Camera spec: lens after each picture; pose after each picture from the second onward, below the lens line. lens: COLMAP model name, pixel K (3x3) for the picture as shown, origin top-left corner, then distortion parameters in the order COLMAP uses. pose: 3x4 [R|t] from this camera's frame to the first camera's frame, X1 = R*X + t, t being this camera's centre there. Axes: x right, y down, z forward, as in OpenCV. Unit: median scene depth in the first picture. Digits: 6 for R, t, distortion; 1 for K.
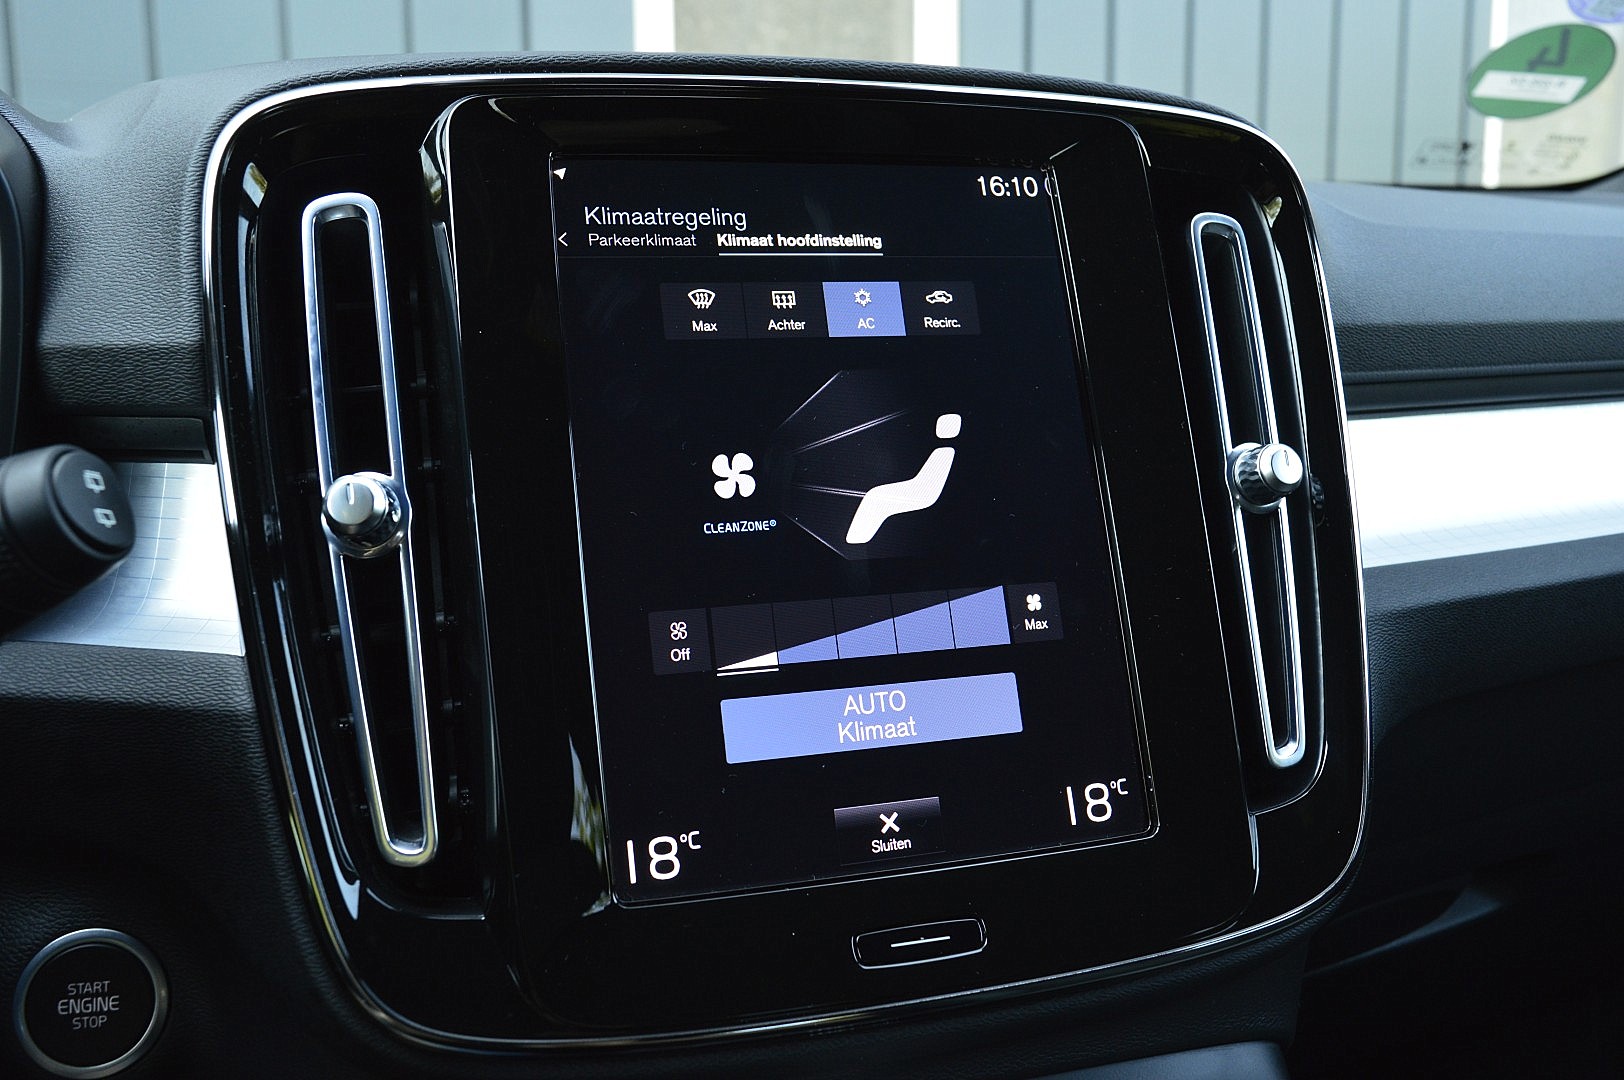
lens RADIAL K [[1417.3, 0, 812.0], [0, 1417.3, 540.0], [0, 0, 1]] dist [-0.024972, -0.005810]
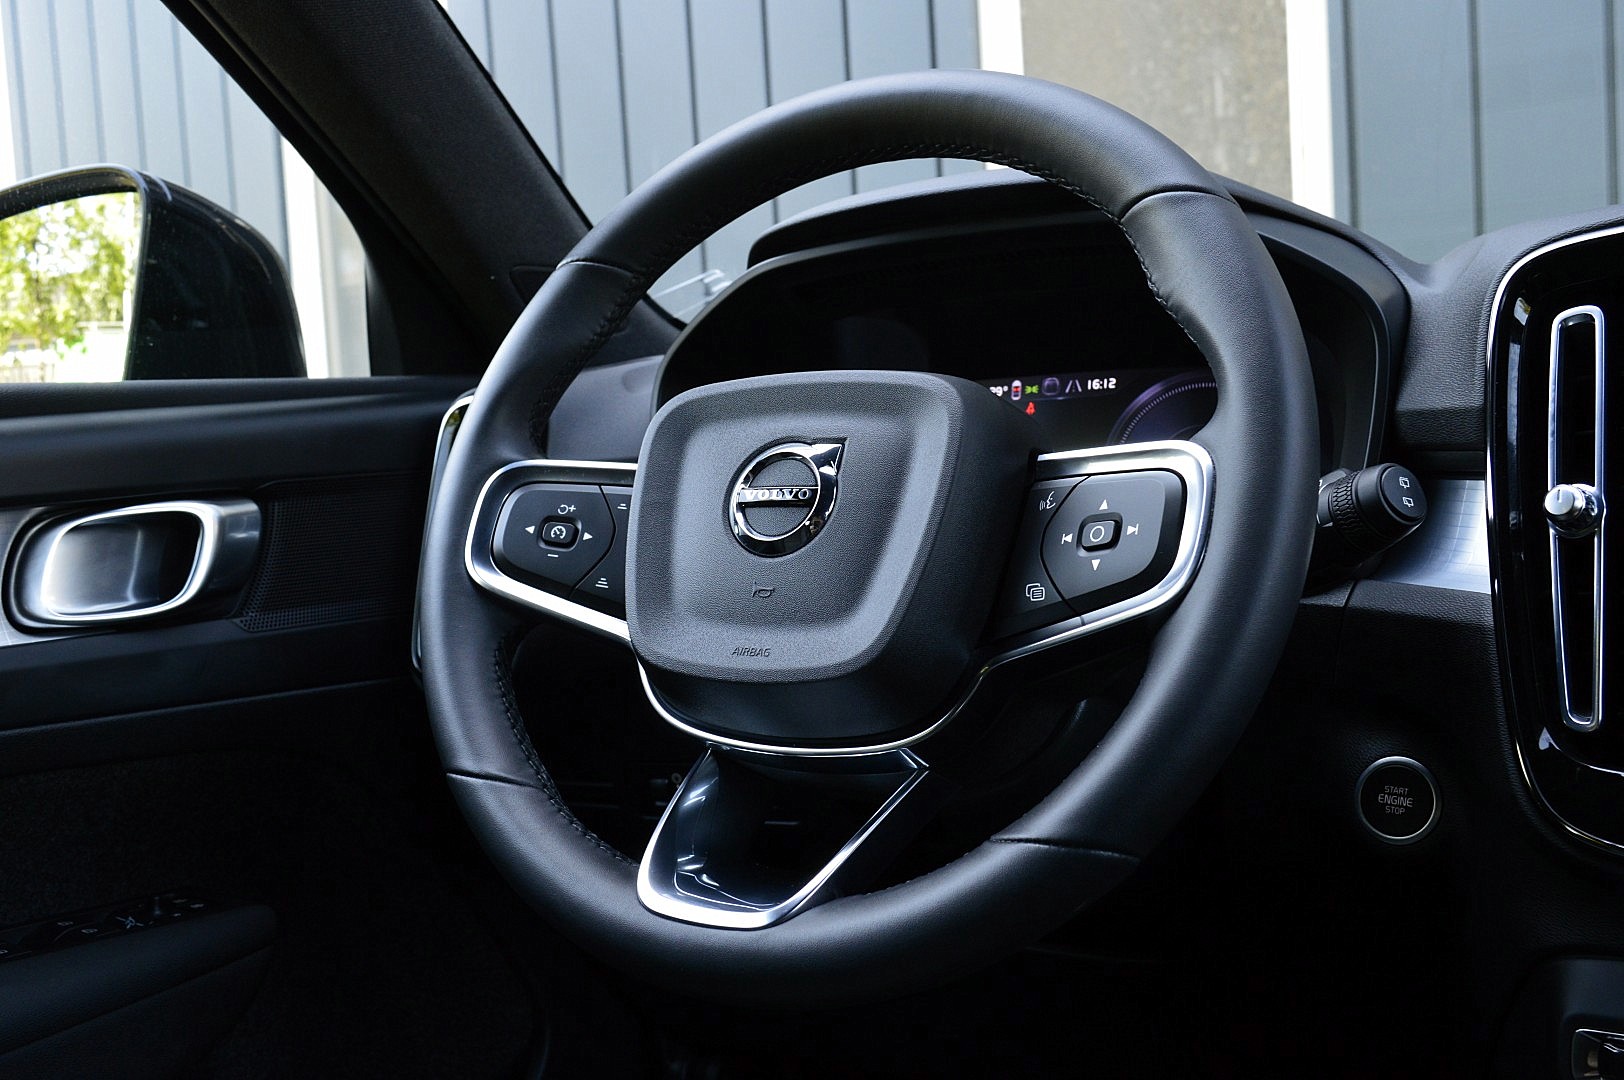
lens RADIAL K [[1493.7, 0, 812.0], [0, 1493.7, 540.0], [0, 0, 1]] dist [-0.021298, -0.004006]
pose [[0.591791, 0.036023, -0.805286, 0.486469], [-0.071566, 0.997404, -0.007976, 0.083799], [0.802908, 0.062352, 0.592833, -0.626181]]
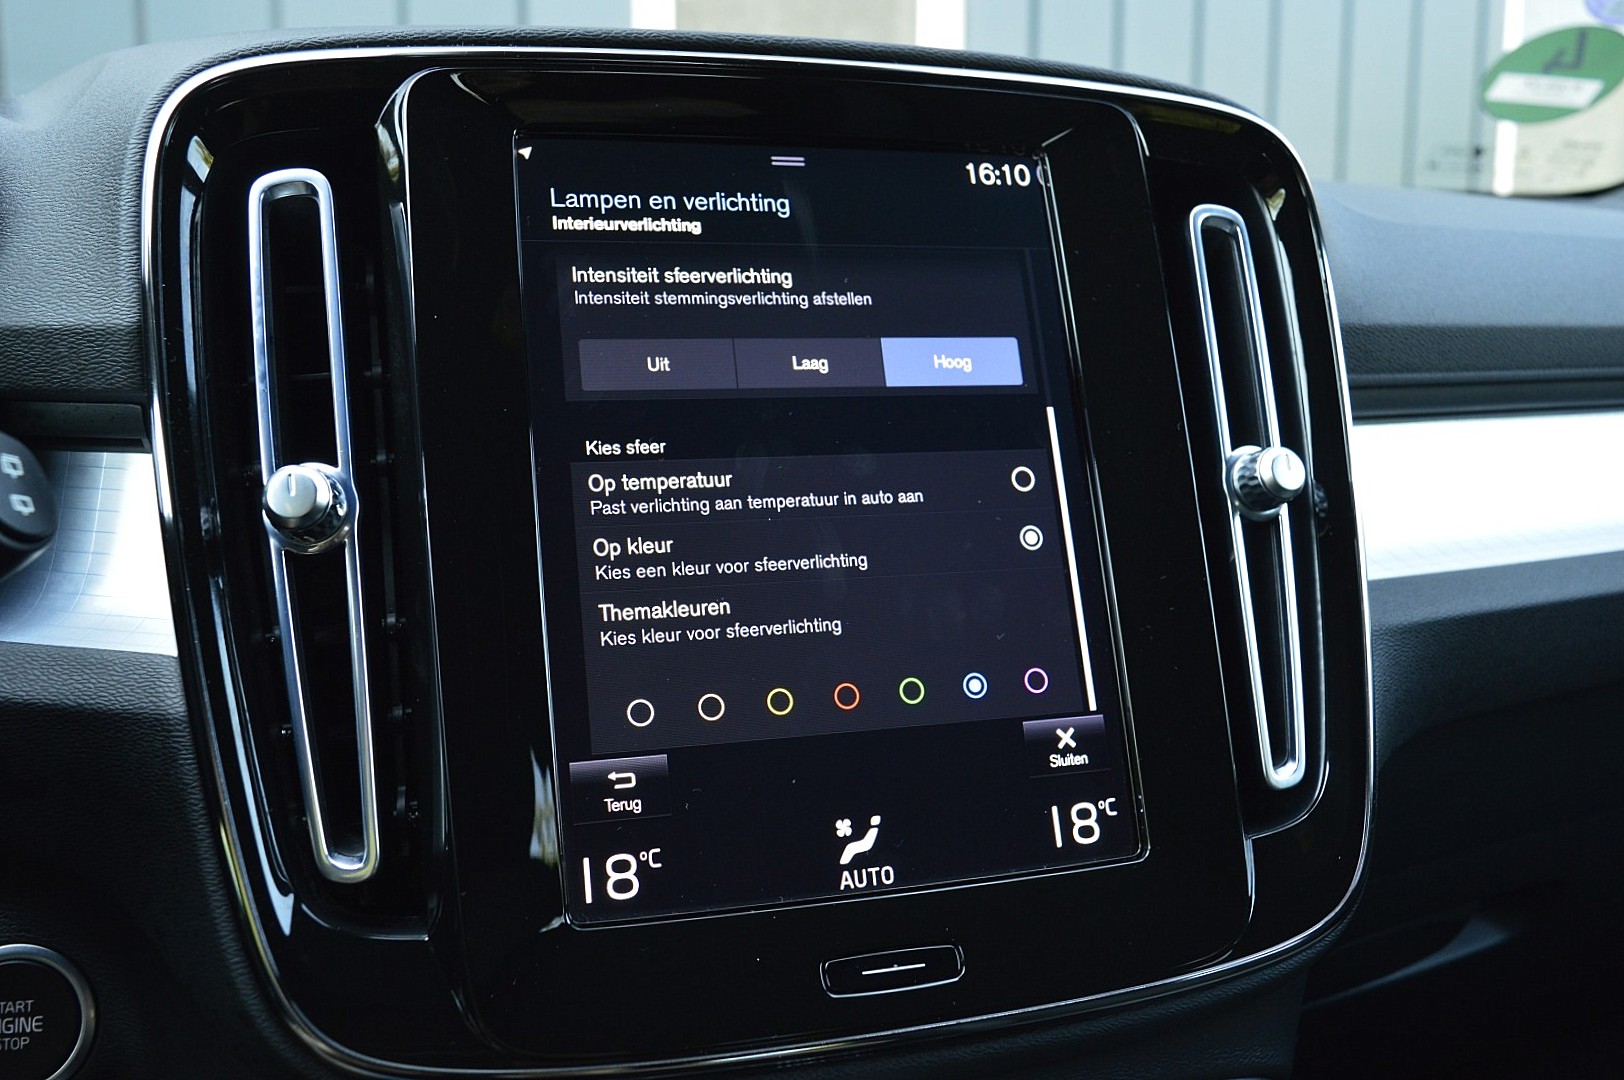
lens RADIAL K [[1441.6, 0, 812.0], [0, 1441.6, 540.0], [0, 0, 1]] dist [-0.025064, -0.004319]
pose [[0.999927, 0.012050, 0.001319, 0.017046], [-0.012036, 0.999879, -0.009885, 0.008395], [-0.001438, 0.009869, 0.999950, 0.039083]]
